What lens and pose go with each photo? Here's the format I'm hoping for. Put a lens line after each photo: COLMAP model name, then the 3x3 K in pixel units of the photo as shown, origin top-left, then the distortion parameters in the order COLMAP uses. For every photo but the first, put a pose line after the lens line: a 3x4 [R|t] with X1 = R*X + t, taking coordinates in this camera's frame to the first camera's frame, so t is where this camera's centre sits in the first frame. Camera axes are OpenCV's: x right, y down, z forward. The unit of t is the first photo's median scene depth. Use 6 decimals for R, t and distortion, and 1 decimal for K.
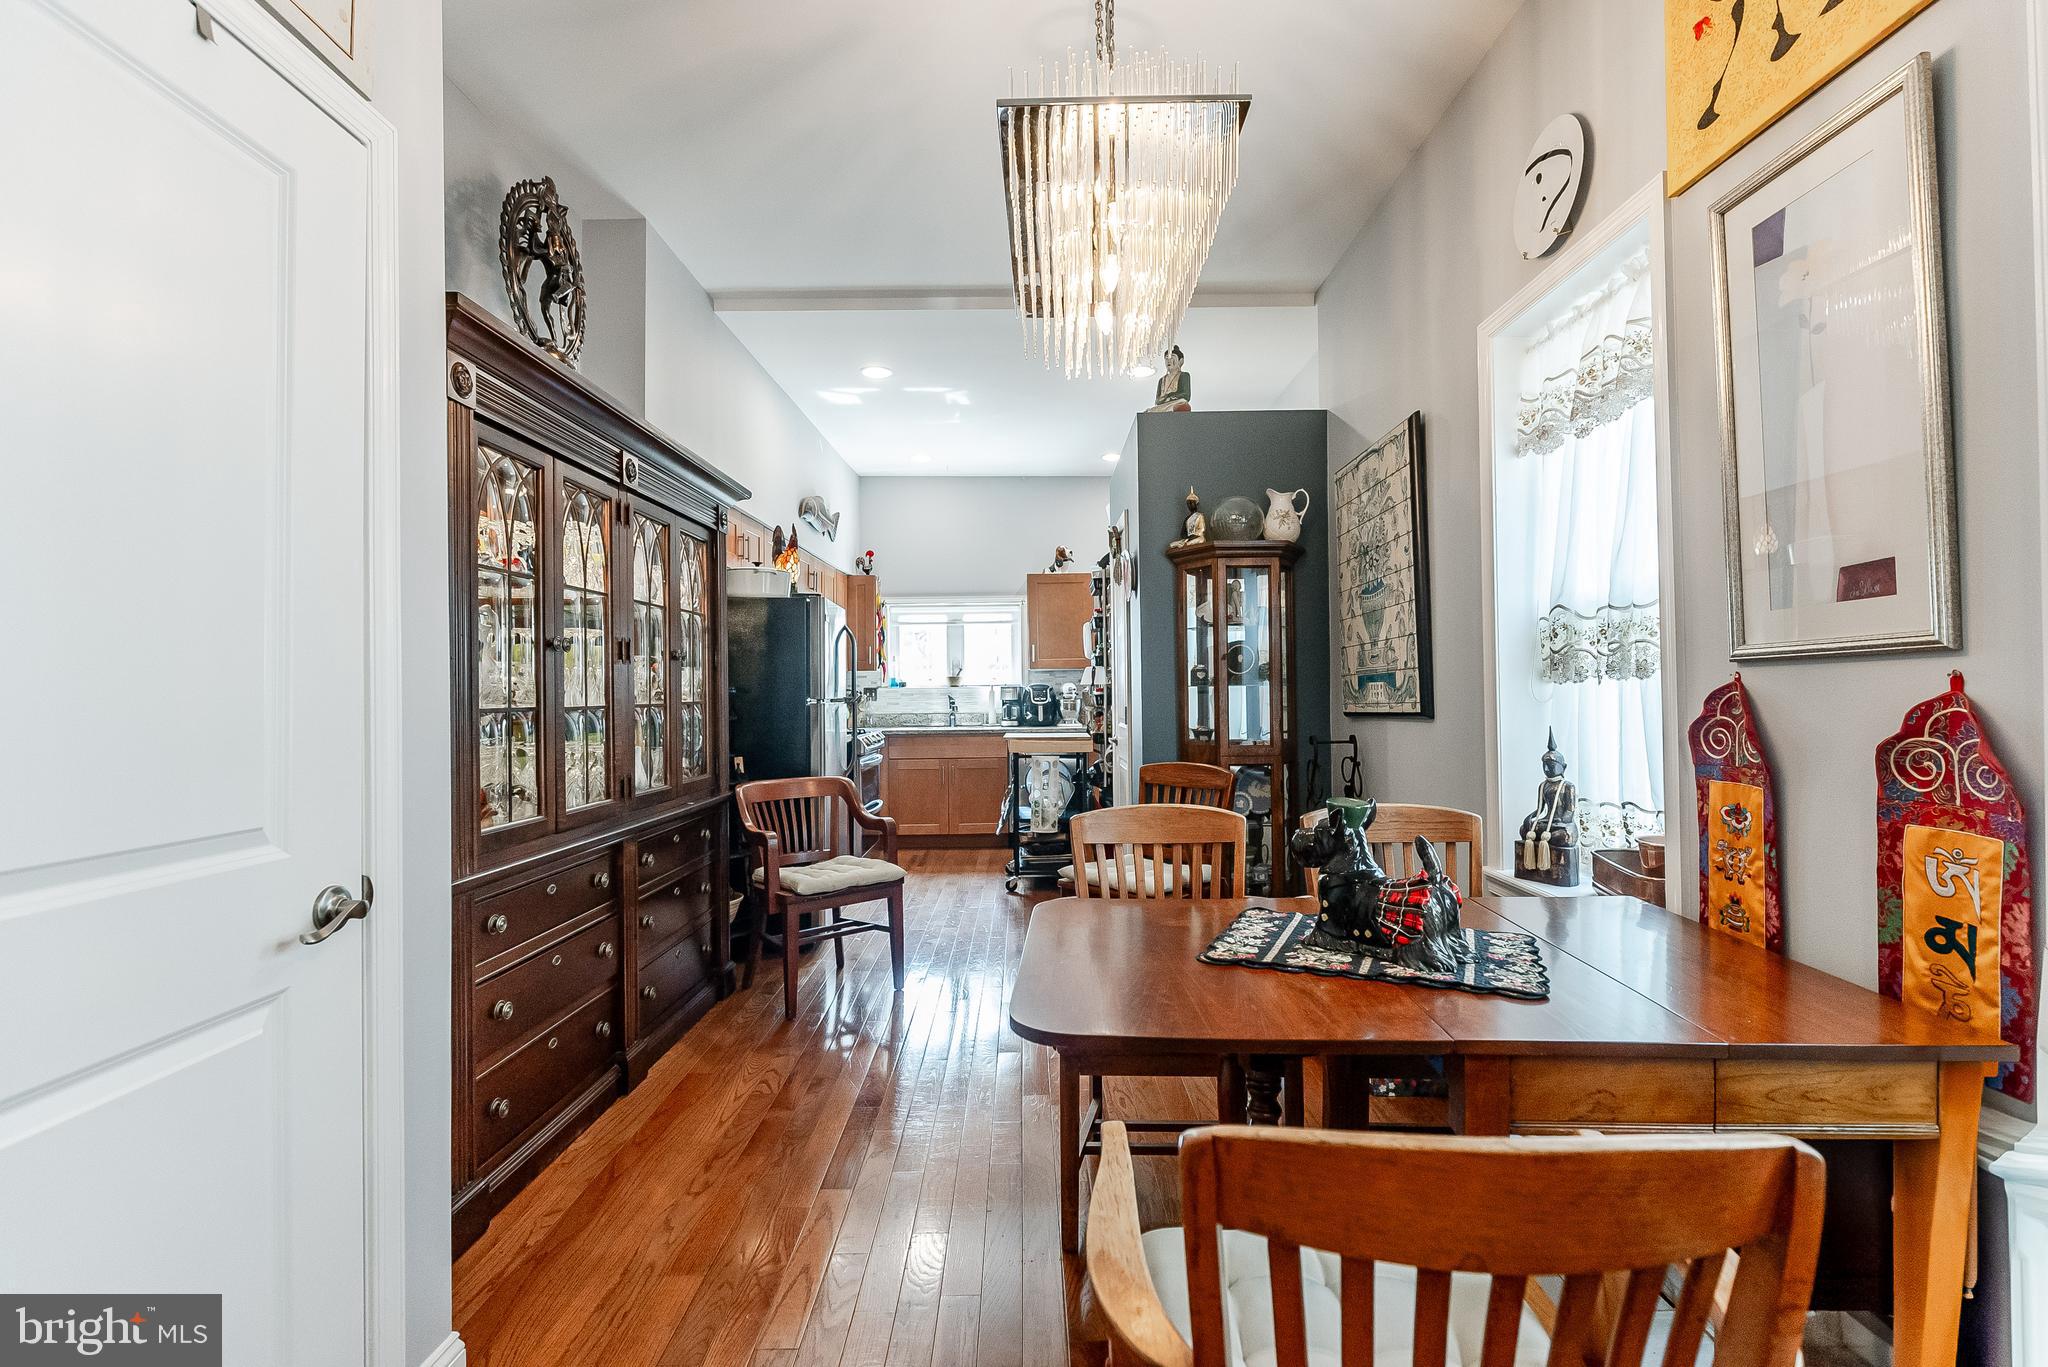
lens RADIAL K [[919.5, 0, 1024.0], [0, 919.5, 683.5], [0, 0, 1]] dist [-0.003324, -0.000219]
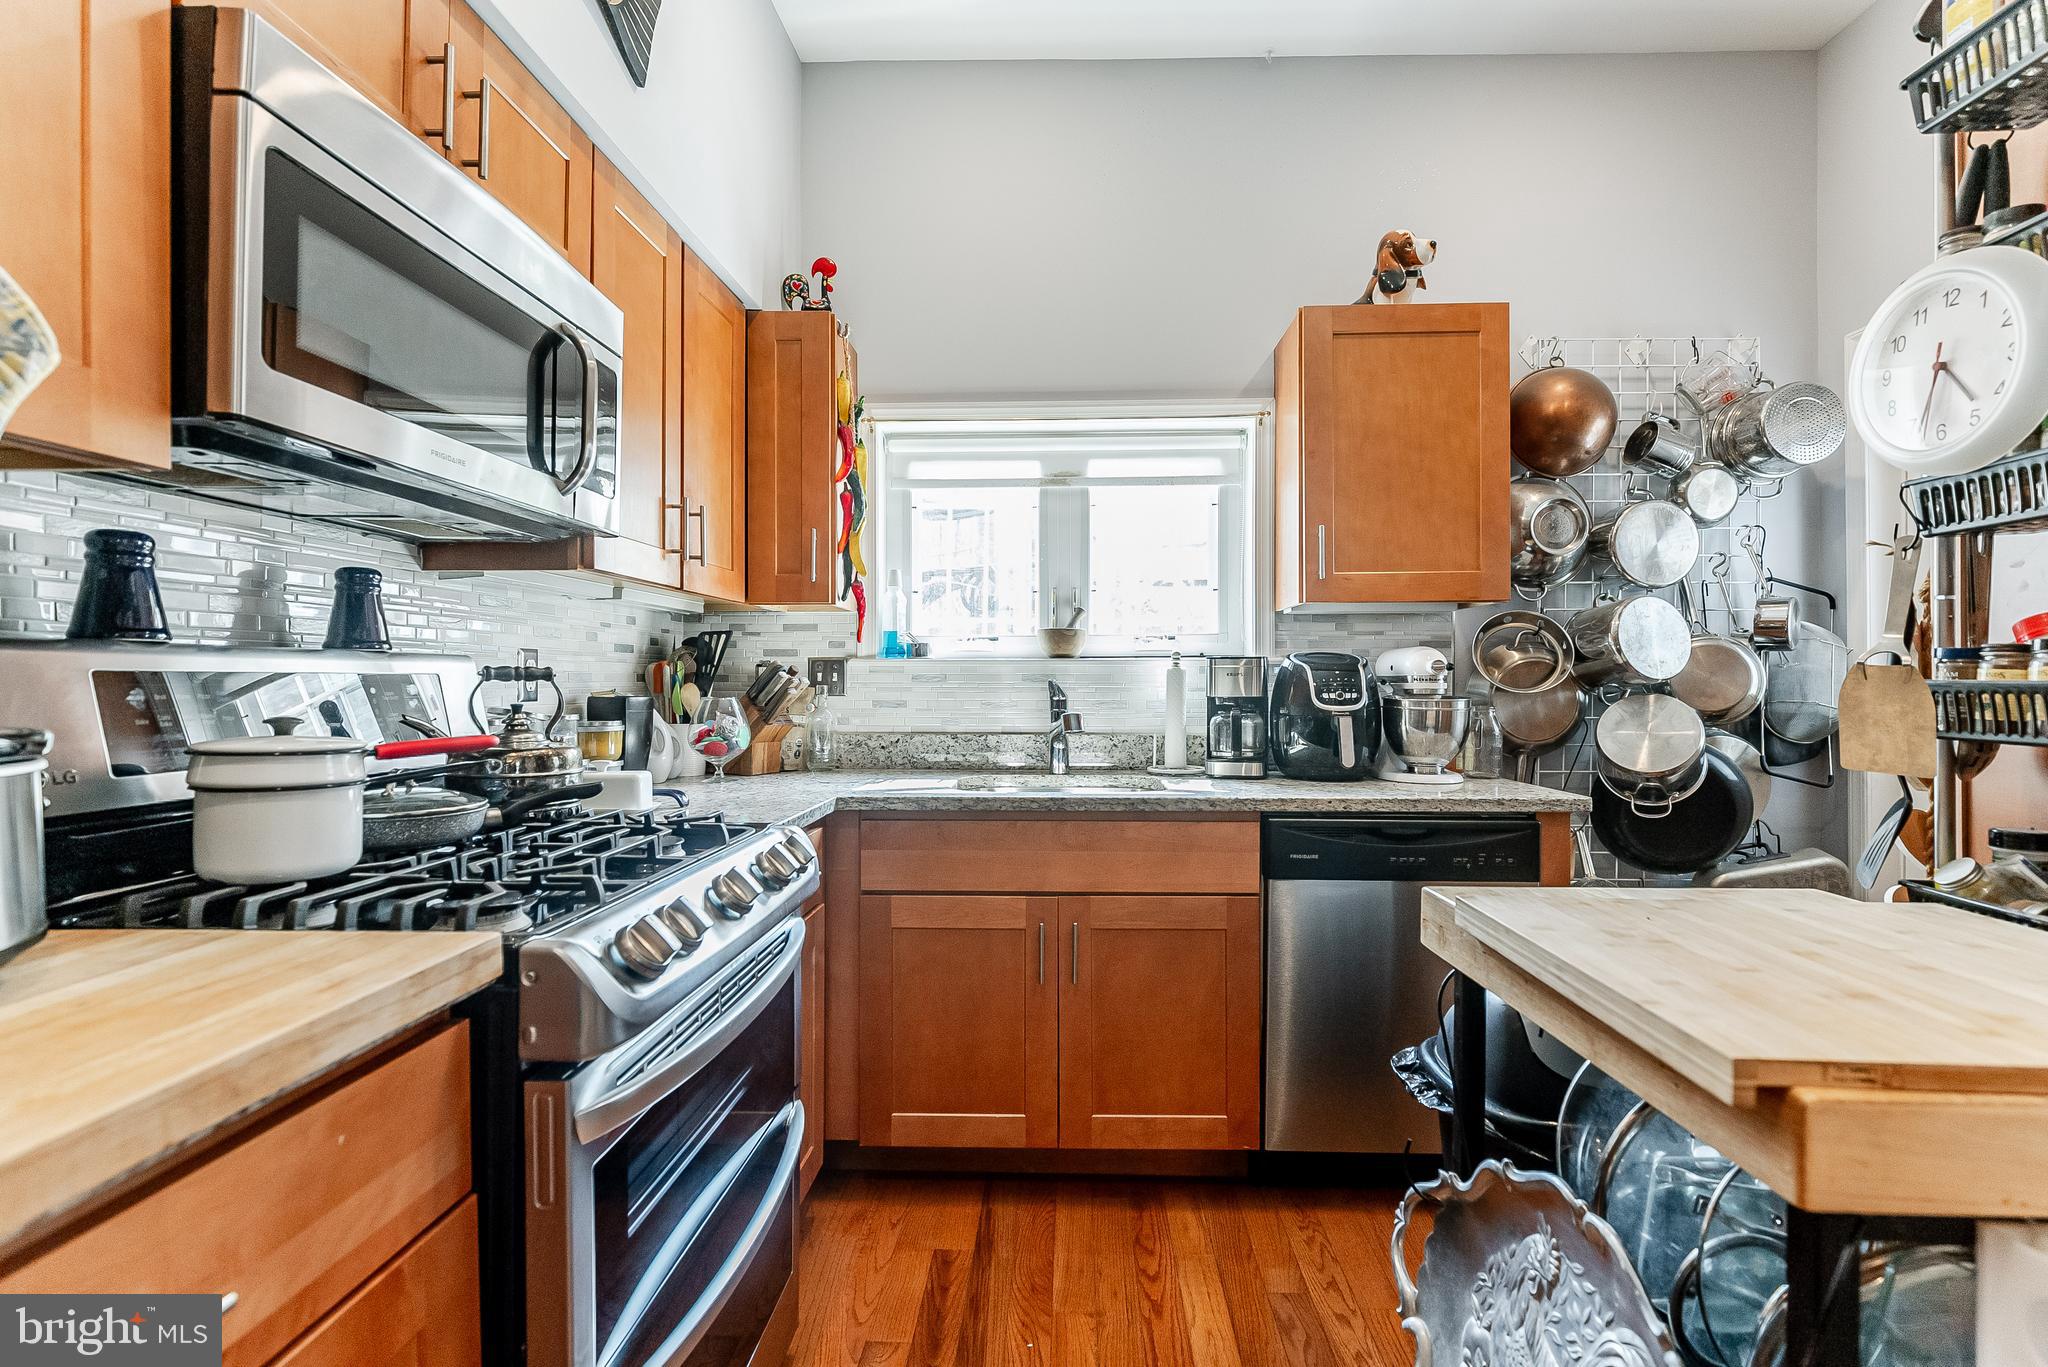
lens RADIAL K [[939.7, 0, 1039.7], [0, 939.7, 679.8], [0, 0, 1]] dist [-0.001107, -0.000345]
pose [[0.999482, 0.010348, -0.030460, -0.077114], [-0.010054, 0.999901, 0.009813, 0.009038], [0.030558, -0.009502, 0.999488, 0.669897]]
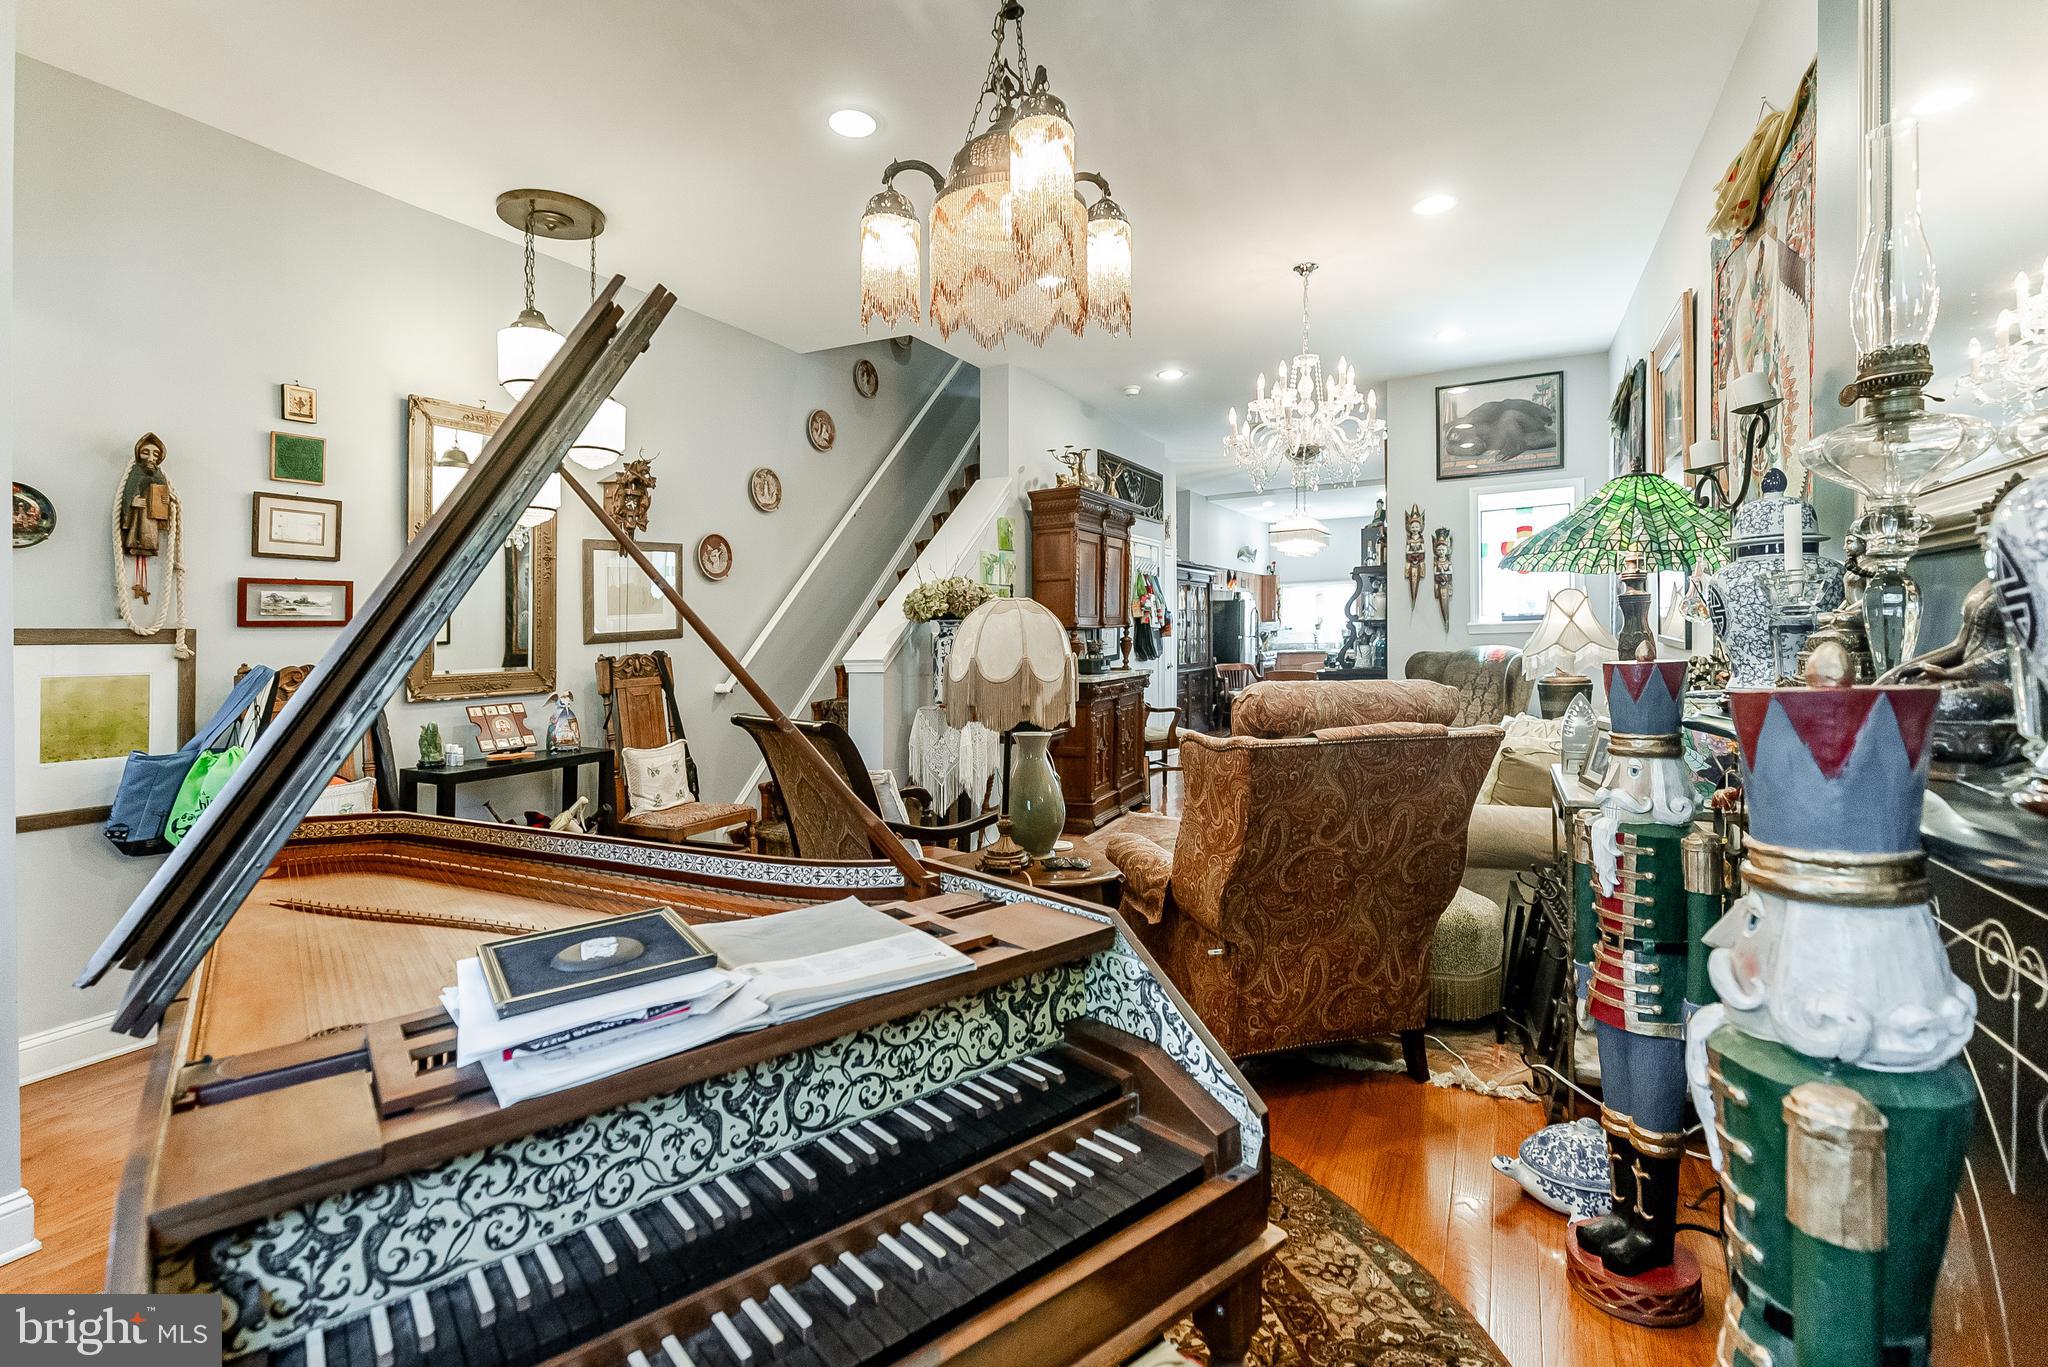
lens RADIAL K [[893.7, 0, 945.4], [0, 893.7, 741.7], [0, 0, 1]] dist [-0.001433, -0.000076]
pose [[0.850217, 0.053022, -0.523756, 0.269810], [0.016430, 0.991758, 0.127071, -0.014287], [0.526176, -0.116643, 0.842338, -1.086046]]
